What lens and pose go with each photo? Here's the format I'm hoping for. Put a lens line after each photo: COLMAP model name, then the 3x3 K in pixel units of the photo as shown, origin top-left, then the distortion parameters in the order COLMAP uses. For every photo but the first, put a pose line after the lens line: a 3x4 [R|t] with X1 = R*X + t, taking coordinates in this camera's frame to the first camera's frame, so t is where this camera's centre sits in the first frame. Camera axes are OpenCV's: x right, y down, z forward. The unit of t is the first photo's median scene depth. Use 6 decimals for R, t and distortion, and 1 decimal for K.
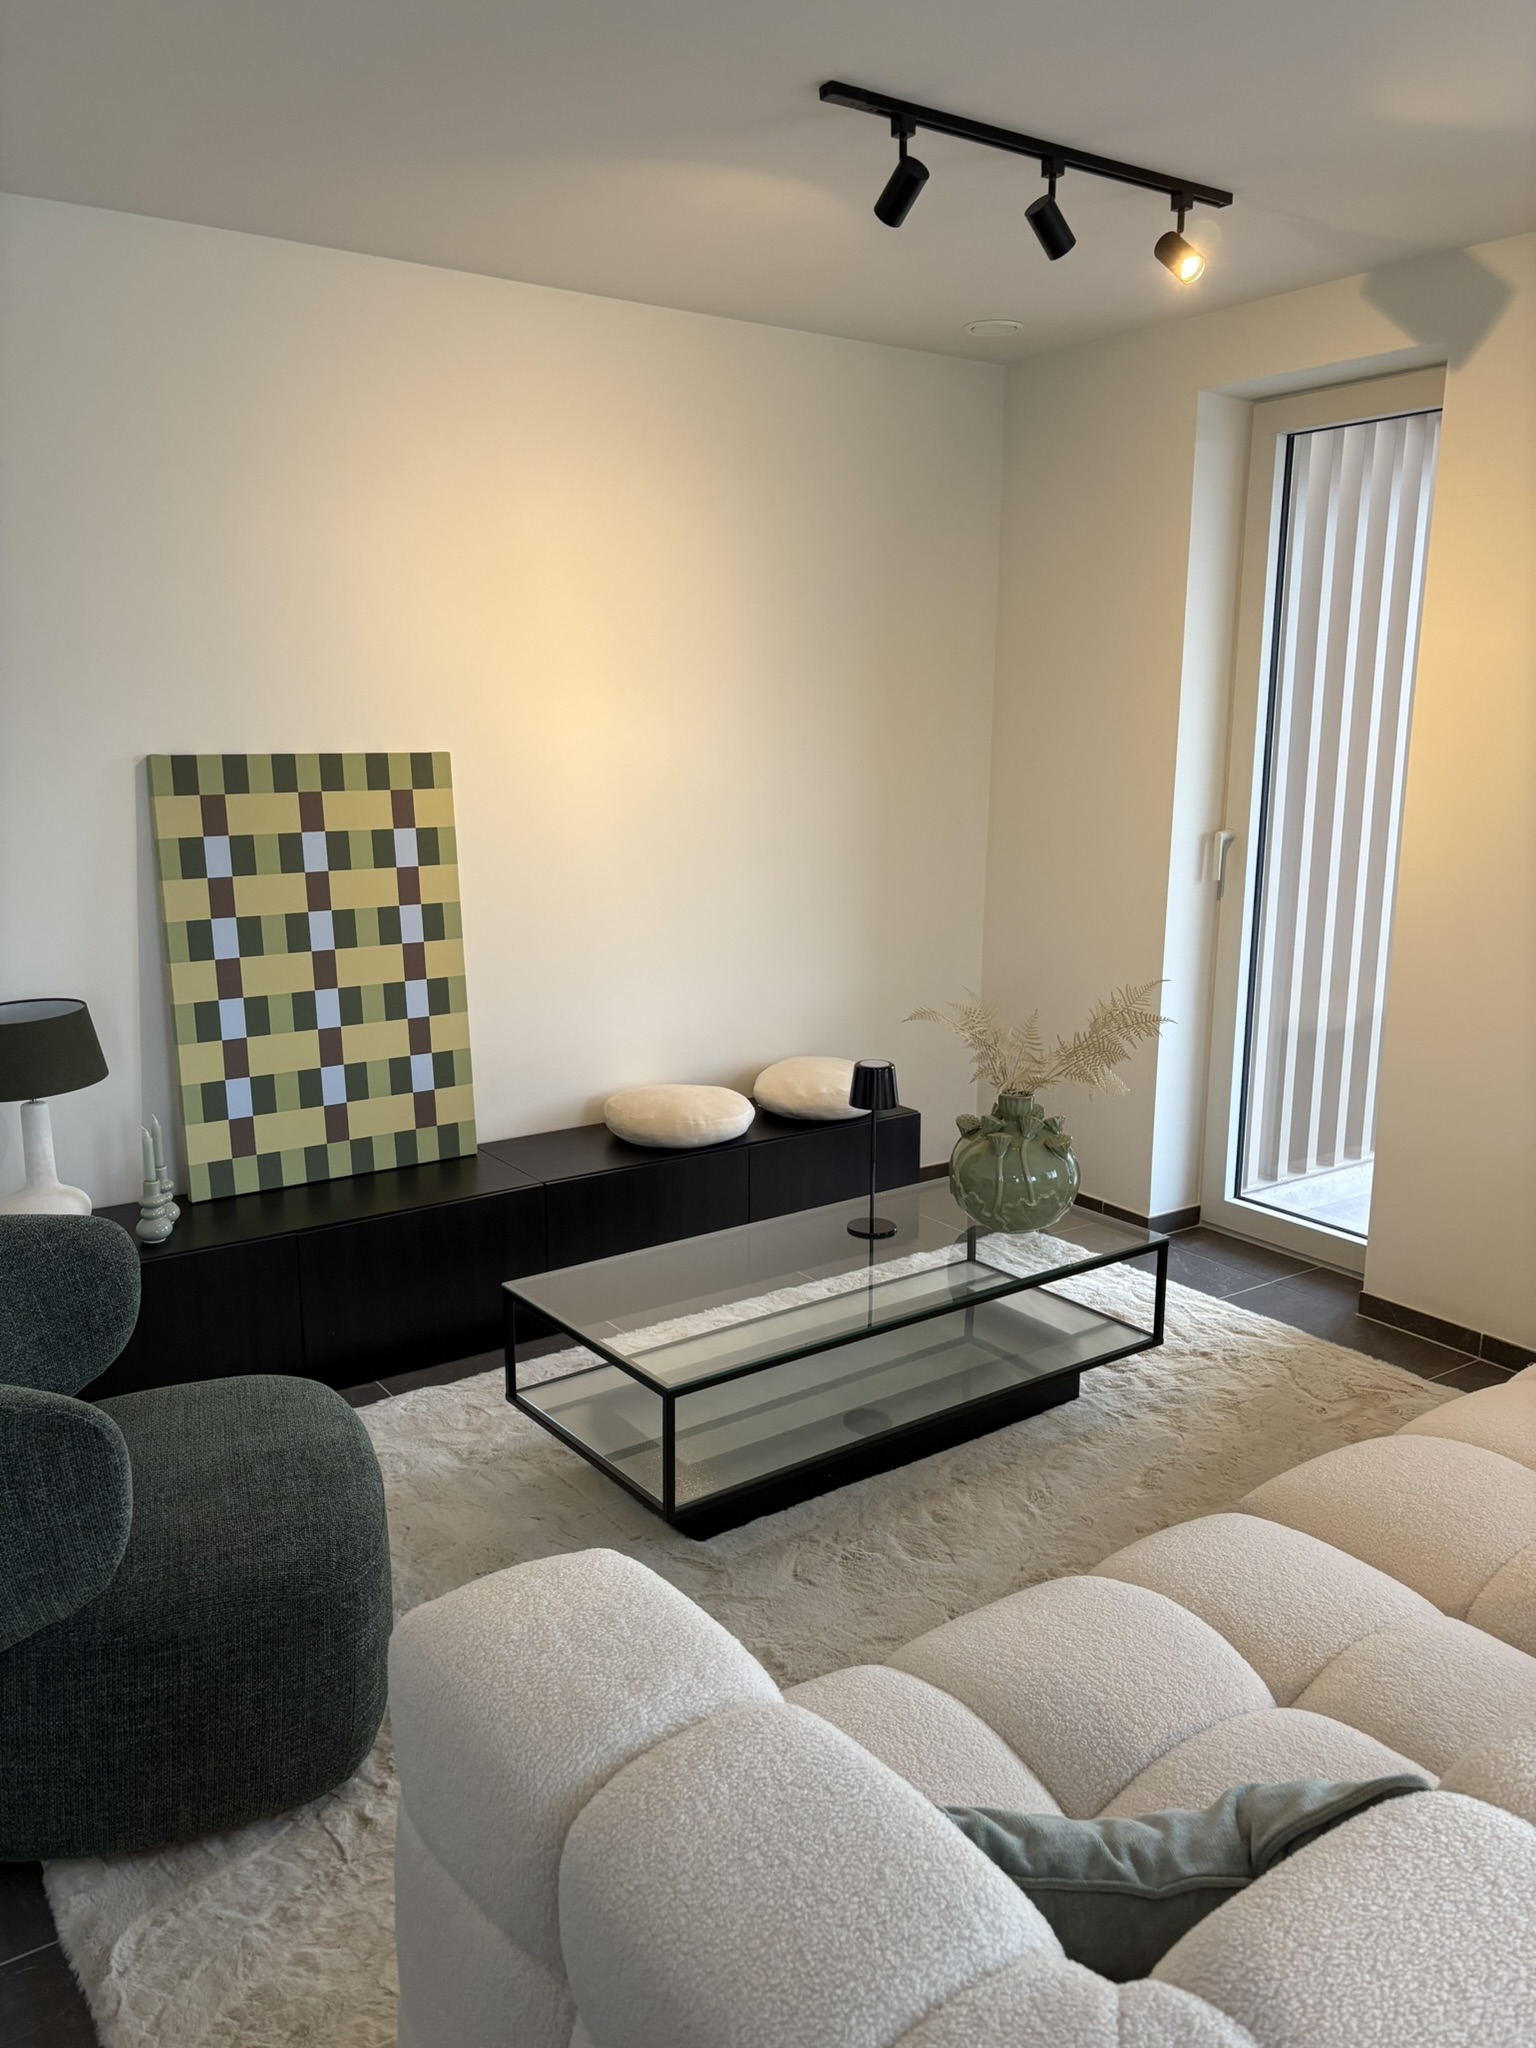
lens RADIAL K [[1544.1, 0, 765.4], [0, 1544.1, 1023.3], [0, 0, 1]] dist [-0.007035, -0.002499]
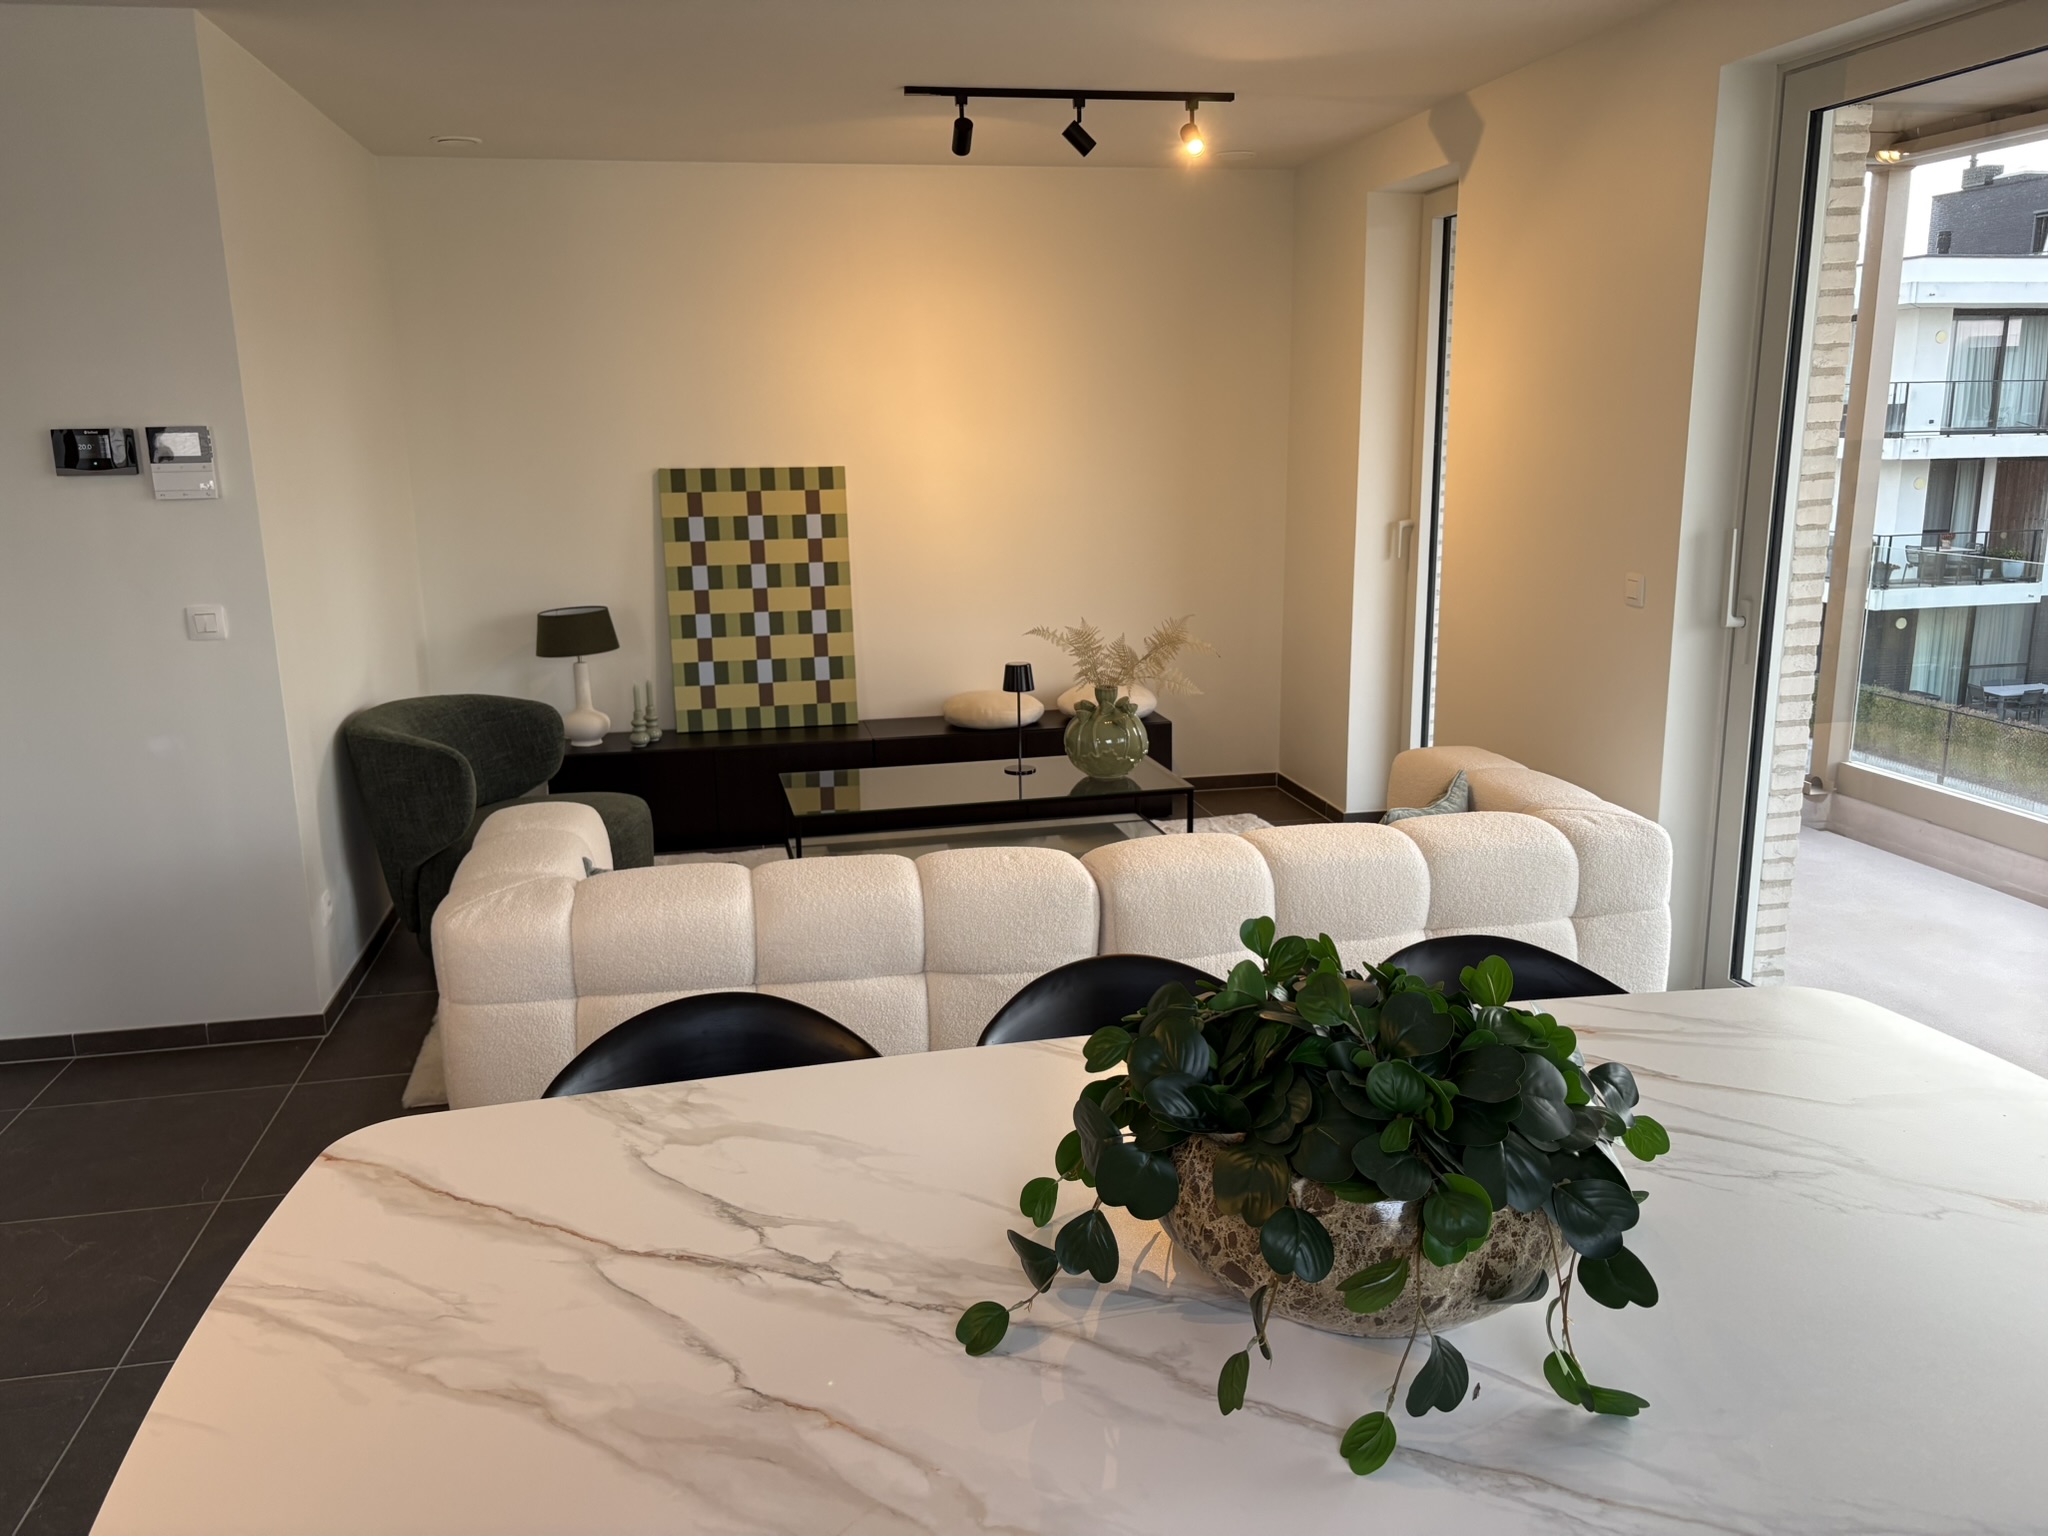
lens RADIAL K [[1544.1, 0, 1022.3], [0, 1544.1, 776.7], [0, 0, 1]] dist [-0.007035, -0.002499]
pose [[0.914497, 0.074302, -0.397712, 0.646043], [-0.063100, 0.997156, 0.041203, 0.068827], [0.399643, -0.012584, 0.916585, -0.403905]]
